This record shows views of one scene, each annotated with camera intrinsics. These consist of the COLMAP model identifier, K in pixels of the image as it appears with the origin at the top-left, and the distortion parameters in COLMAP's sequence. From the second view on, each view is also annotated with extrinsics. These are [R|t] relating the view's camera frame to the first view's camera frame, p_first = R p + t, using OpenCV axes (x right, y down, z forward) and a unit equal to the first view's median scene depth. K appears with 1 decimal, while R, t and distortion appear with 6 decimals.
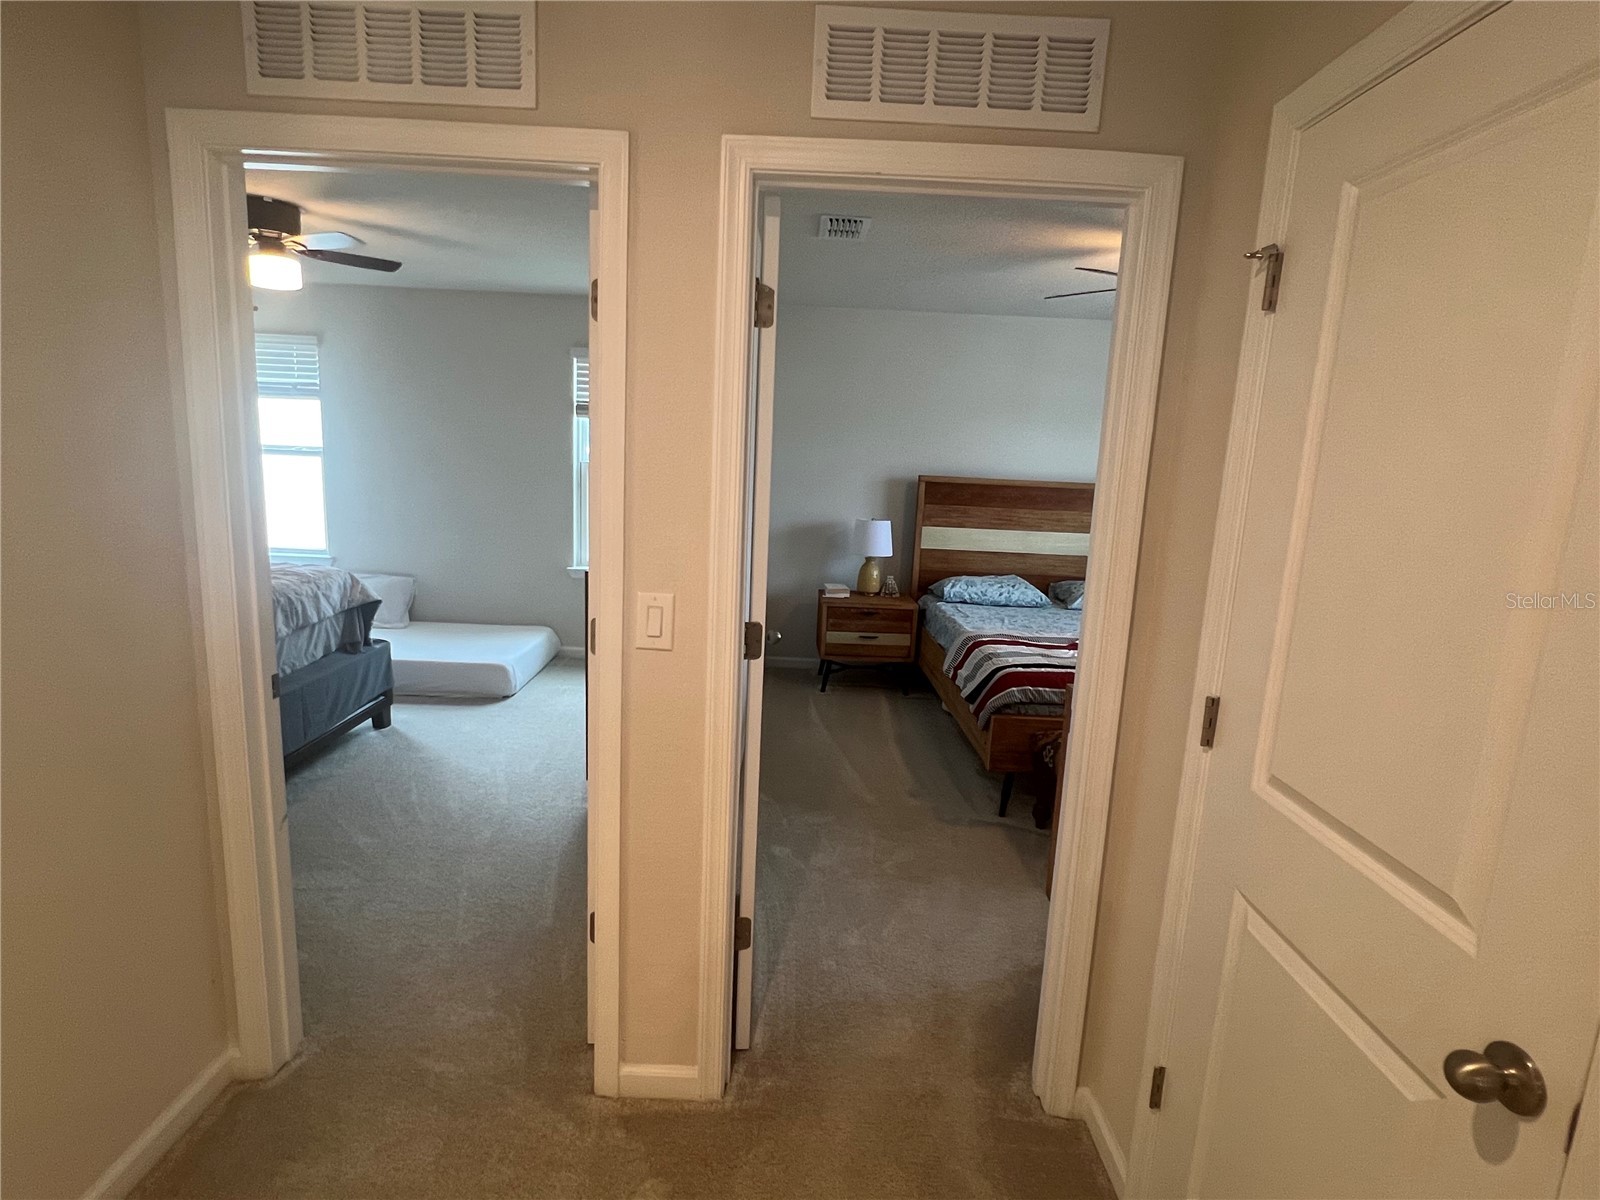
lens RADIAL K [[802.2, 0, 800.7], [0, 802.2, 592.0], [0, 0, 1]] dist [-0.021224, -0.000433]
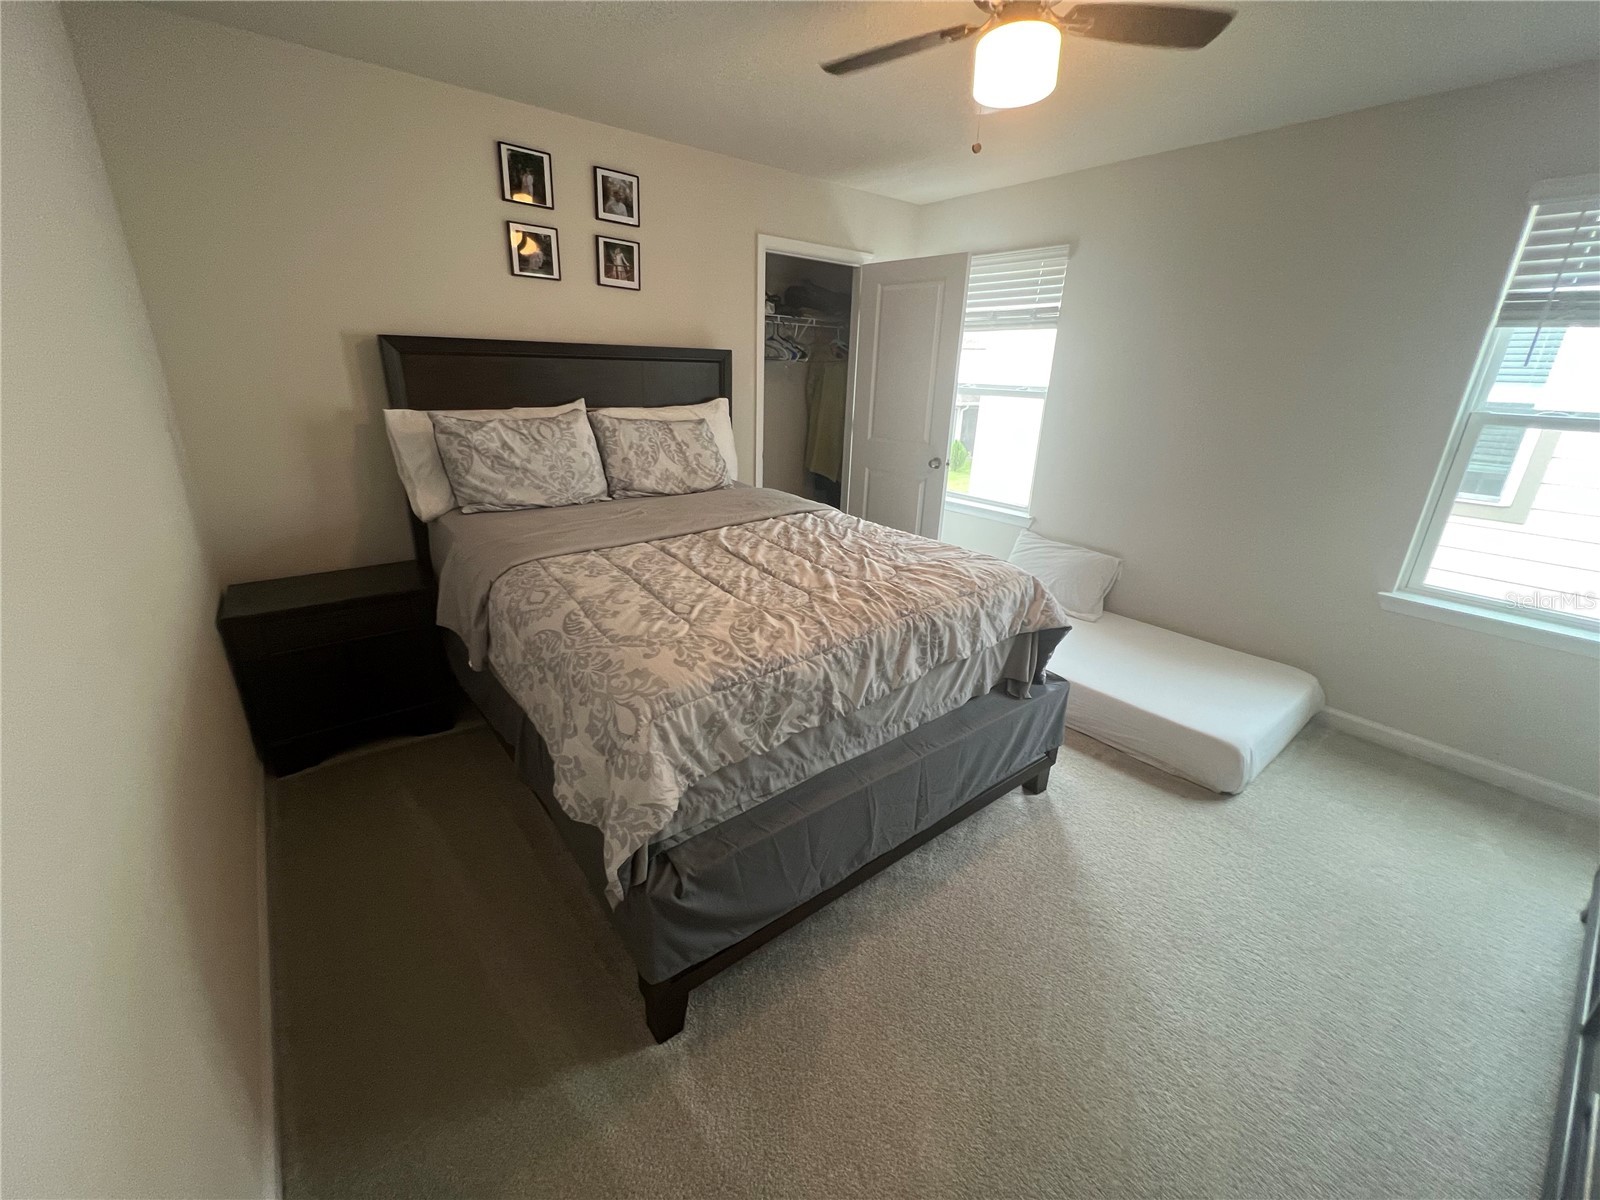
lens RADIAL K [[646.2, 0, 802.7], [0, 646.2, 596.5], [0, 0, 1]] dist [-0.001545, -0.000019]
pose [[0.619982, 0.235360, -0.748484, -0.293219], [-0.138956, 0.971806, 0.190484, -0.089328], [0.772214, -0.014091, 0.635207, 0.533501]]
